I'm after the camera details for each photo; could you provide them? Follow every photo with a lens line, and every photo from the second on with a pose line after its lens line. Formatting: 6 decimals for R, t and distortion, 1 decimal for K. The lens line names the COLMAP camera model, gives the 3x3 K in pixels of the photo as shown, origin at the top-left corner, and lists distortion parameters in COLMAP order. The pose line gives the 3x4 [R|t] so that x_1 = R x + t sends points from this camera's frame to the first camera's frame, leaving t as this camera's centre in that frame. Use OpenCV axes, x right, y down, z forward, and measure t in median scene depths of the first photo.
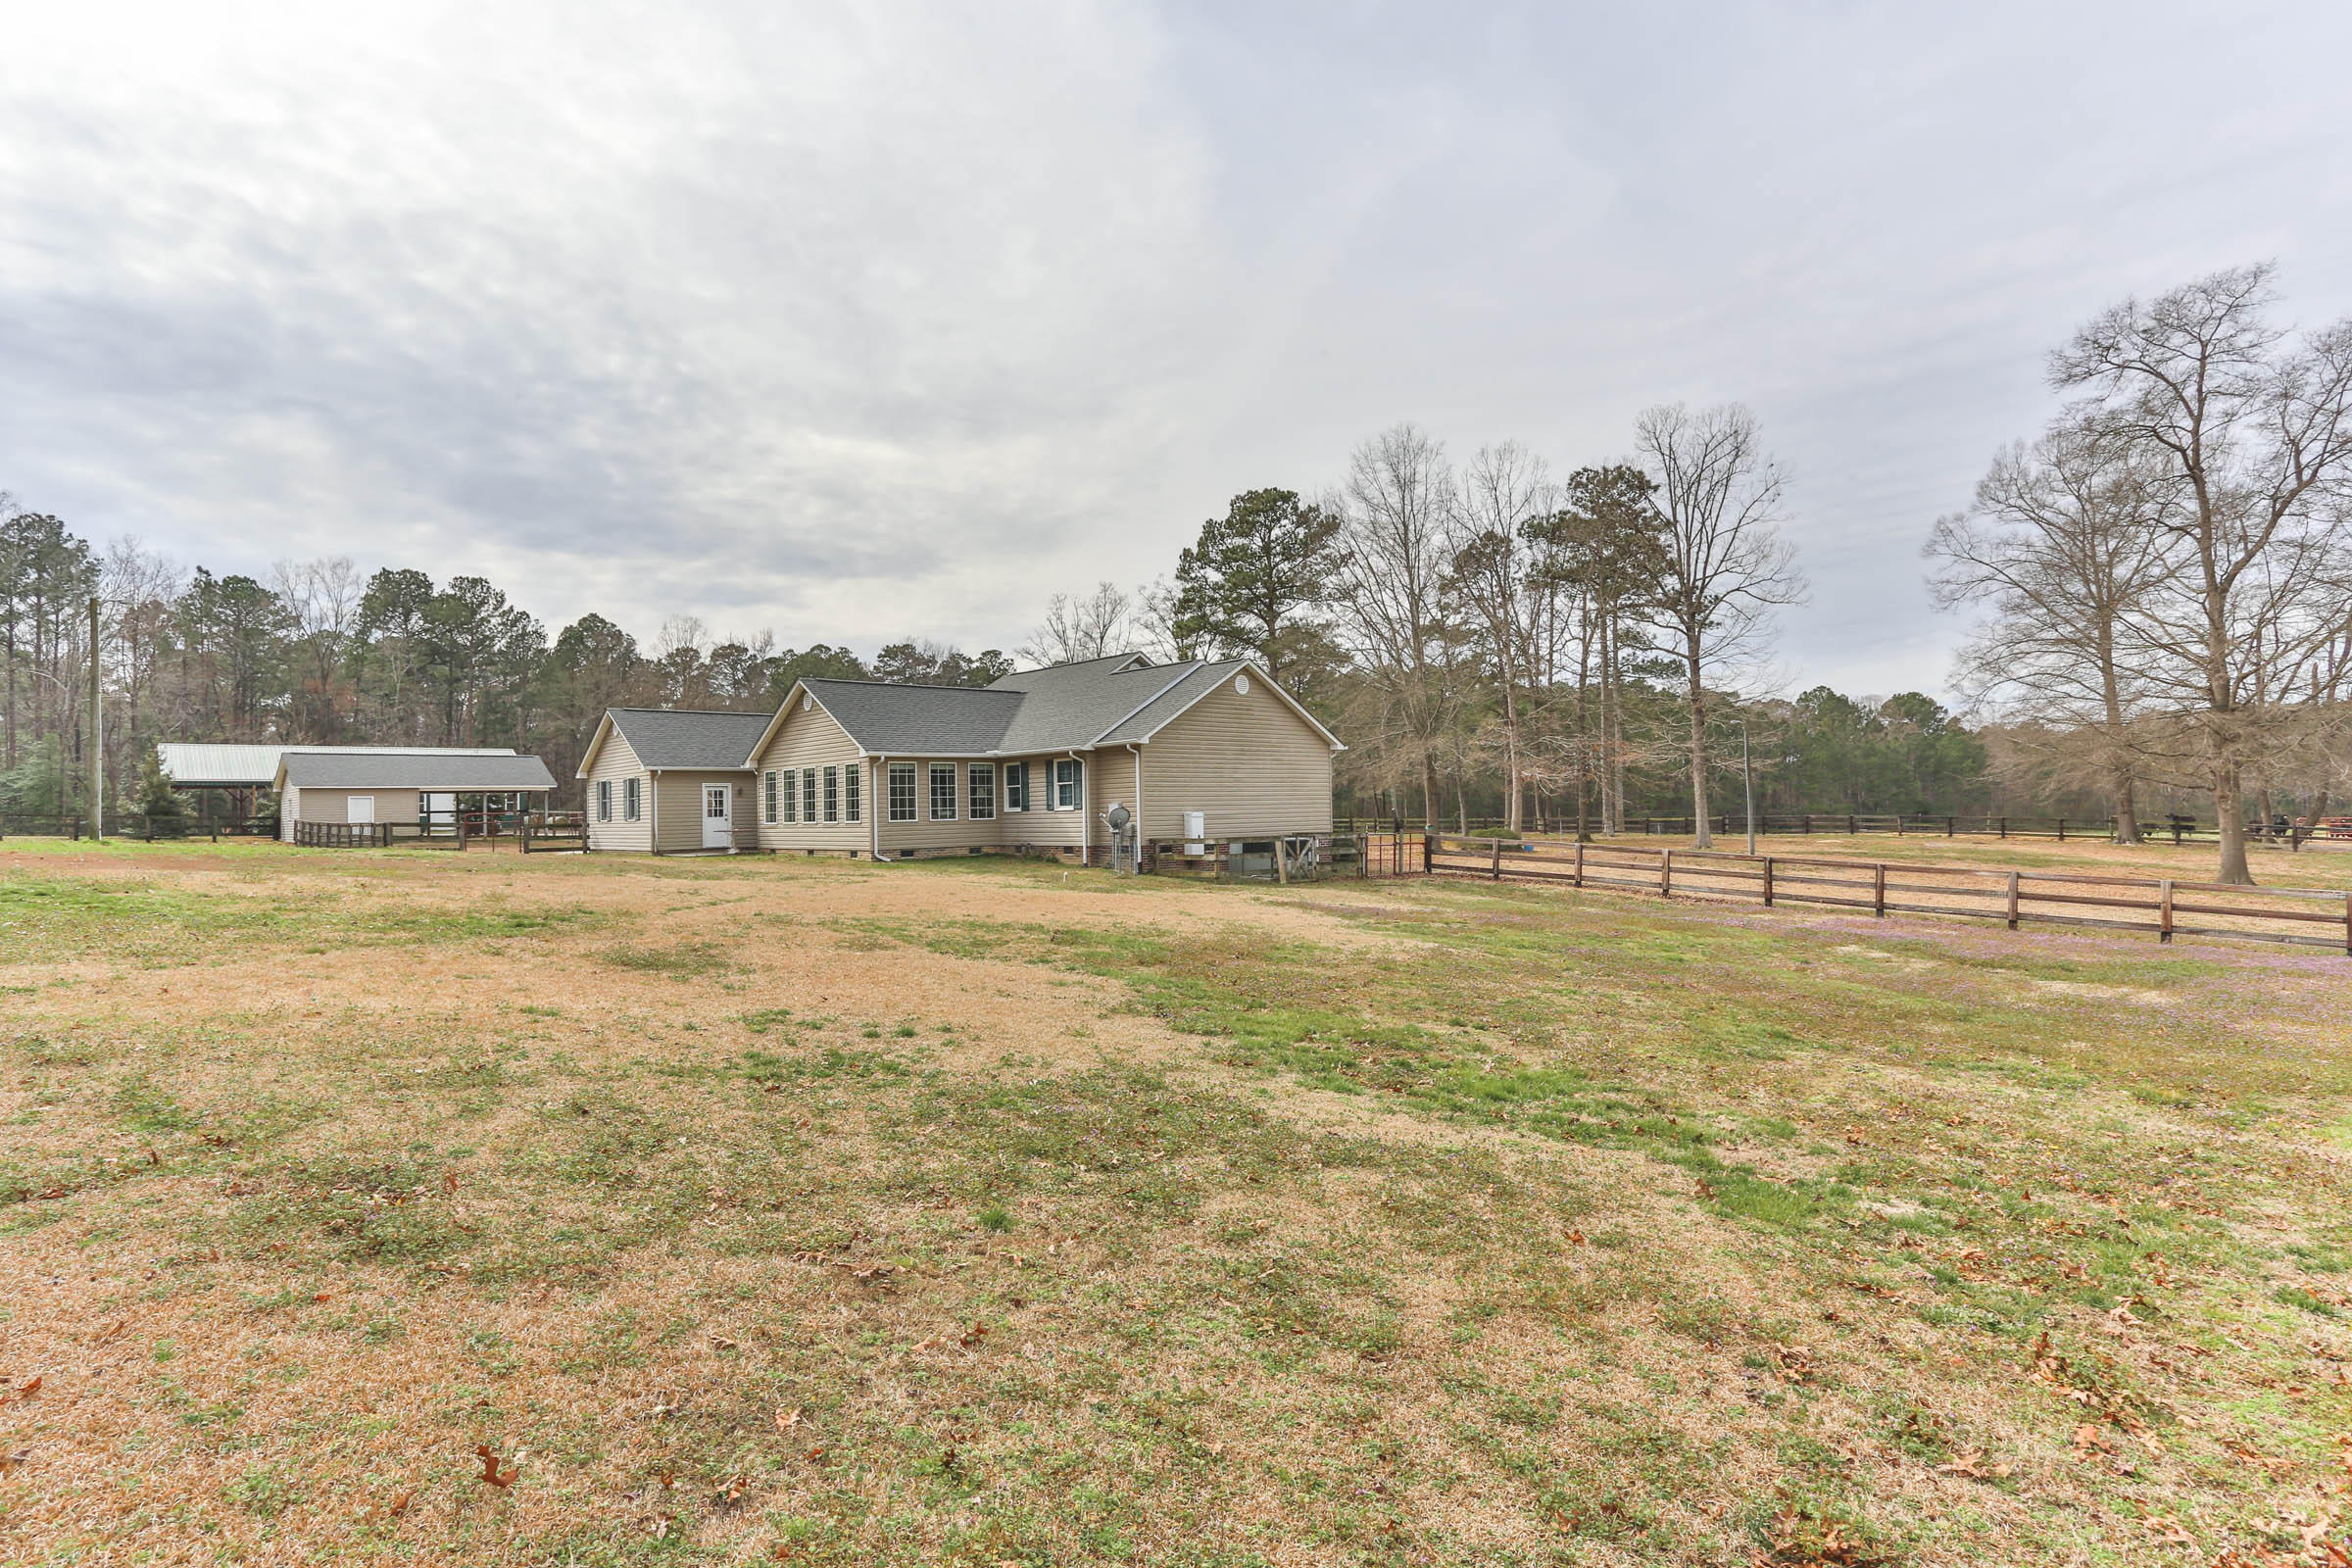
lens RADIAL K [[1145.8, 0, 1176.0], [0, 1145.8, 784.0], [0, 0, 1]] dist [-0.000692, -0.000069]
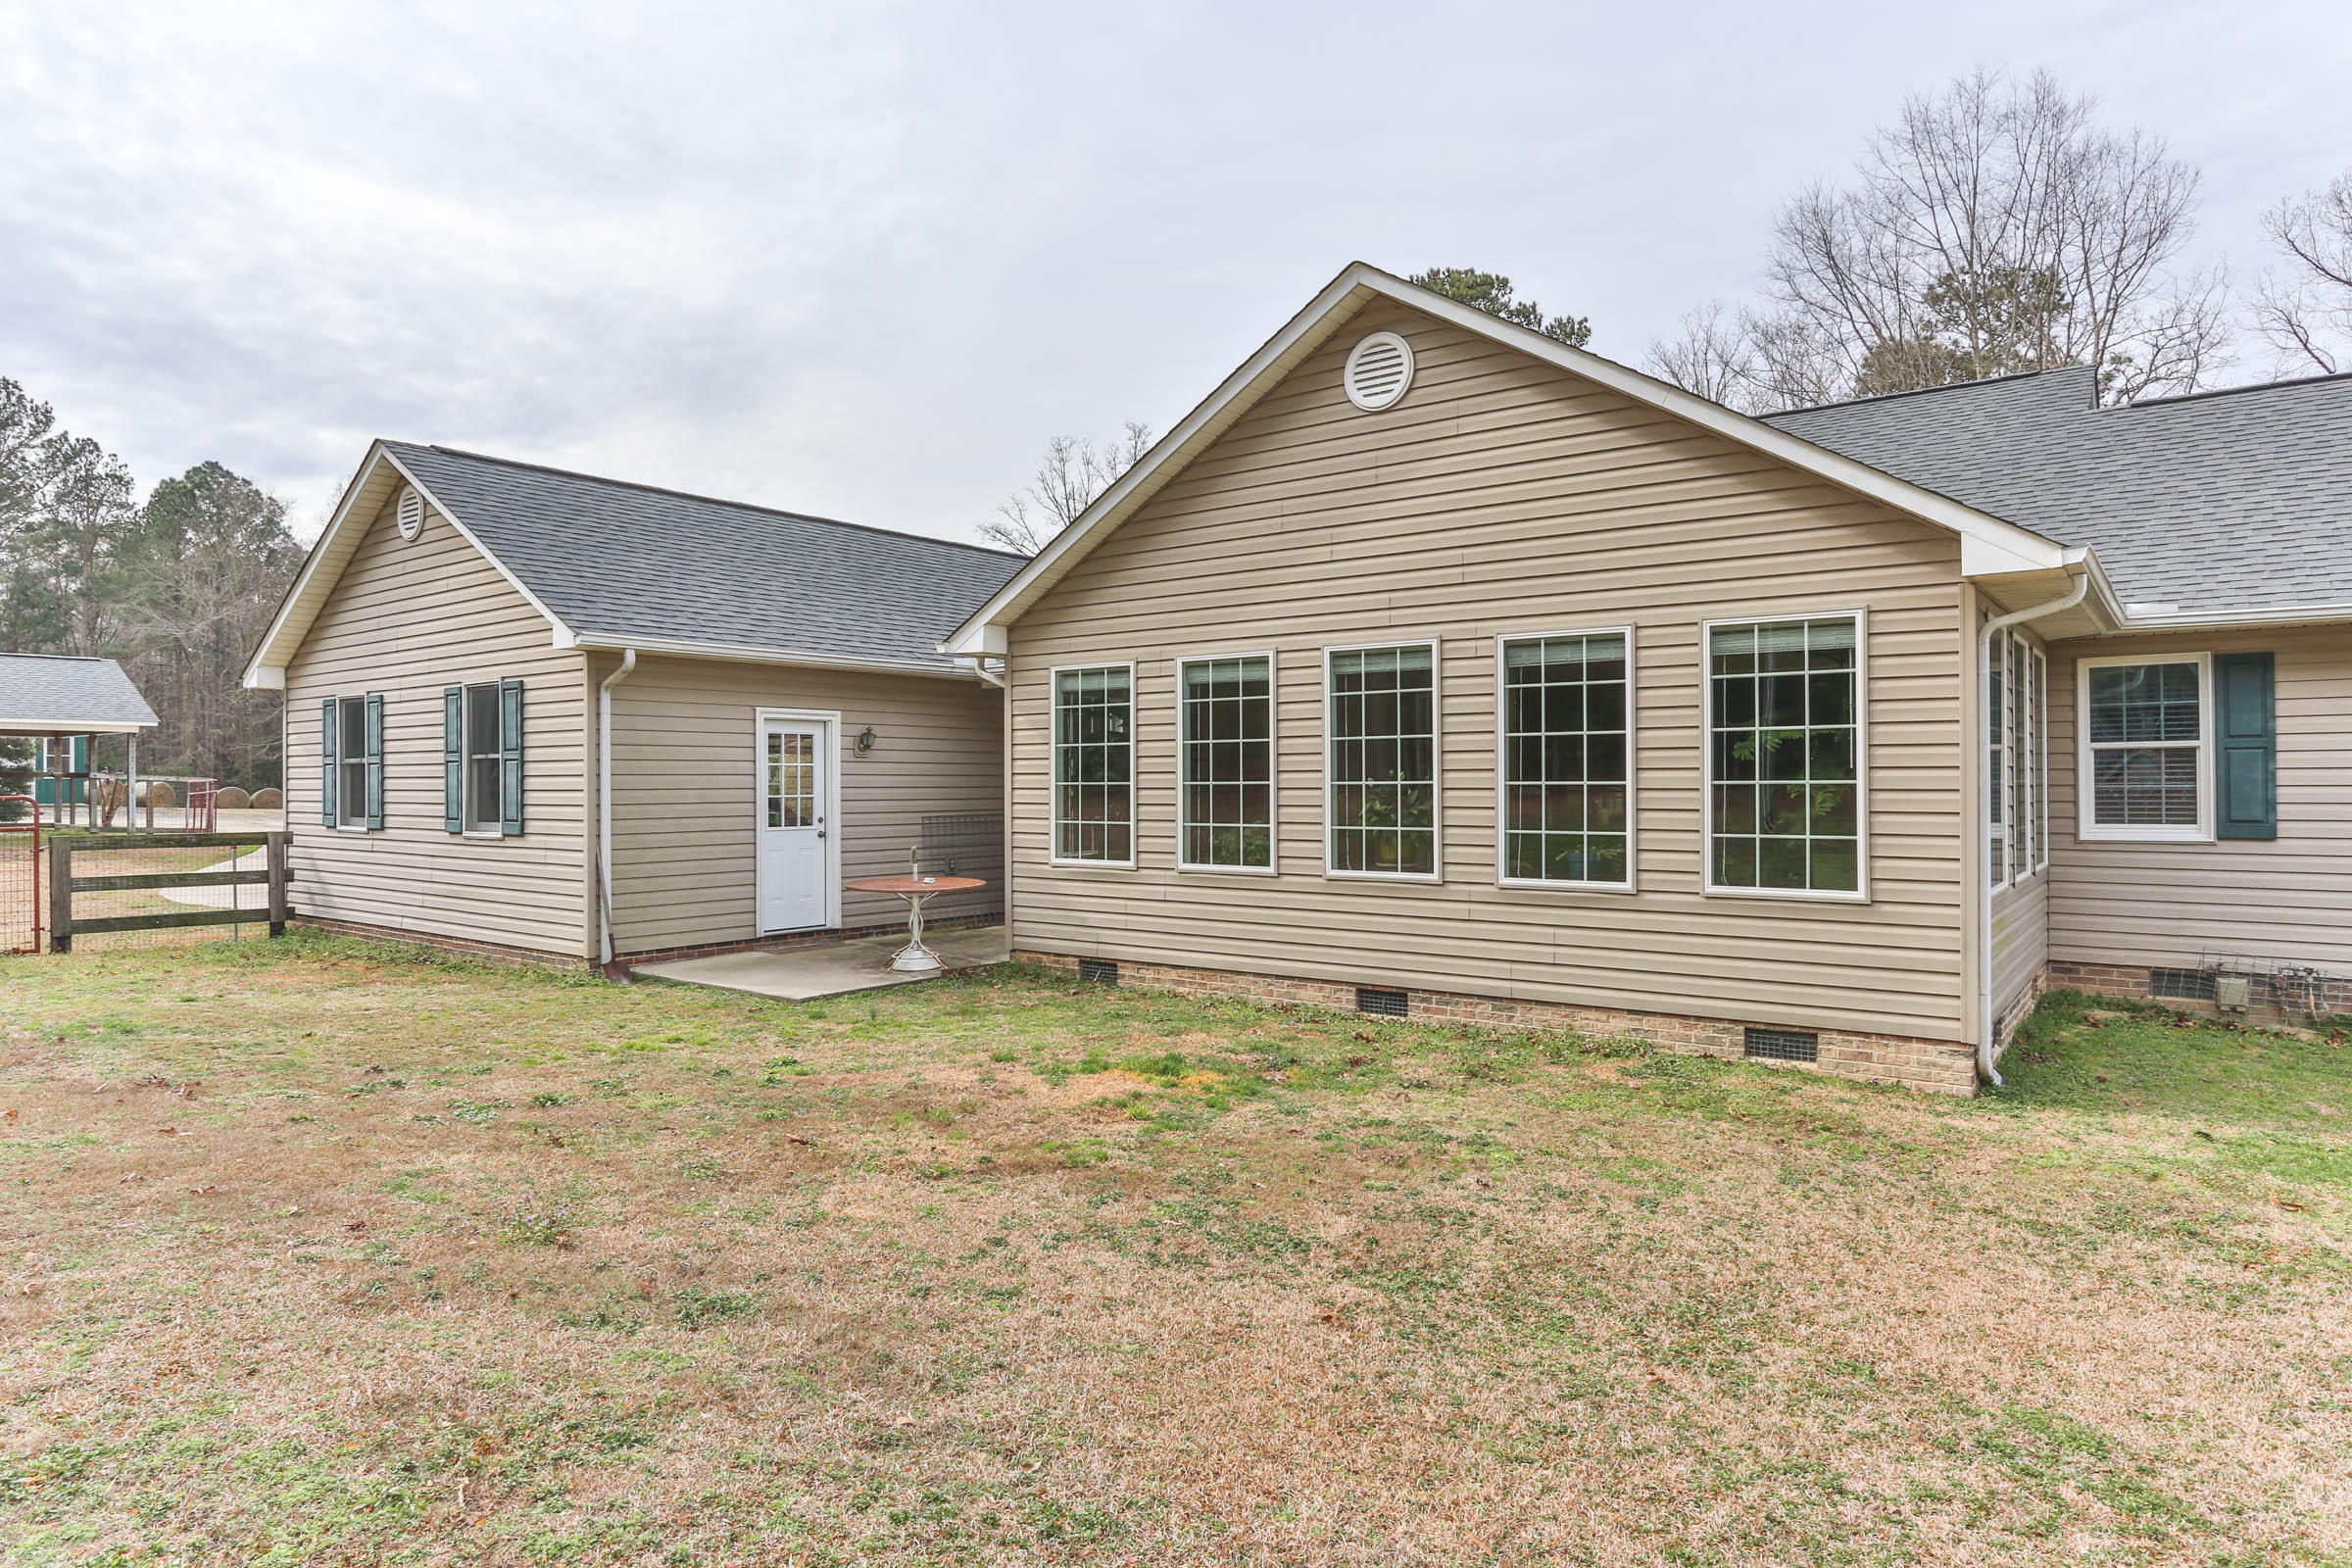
lens RADIAL K [[1348.4, 0, 1176.0], [0, 1348.4, 784.0], [0, 0, 1]] dist [0.021211, -0.000124]
pose [[0.988197, 0.018949, 0.152010, -0.188200], [-0.022706, 0.999477, 0.023017, 0.003887], [-0.151495, -0.026197, 0.988111, 0.339263]]
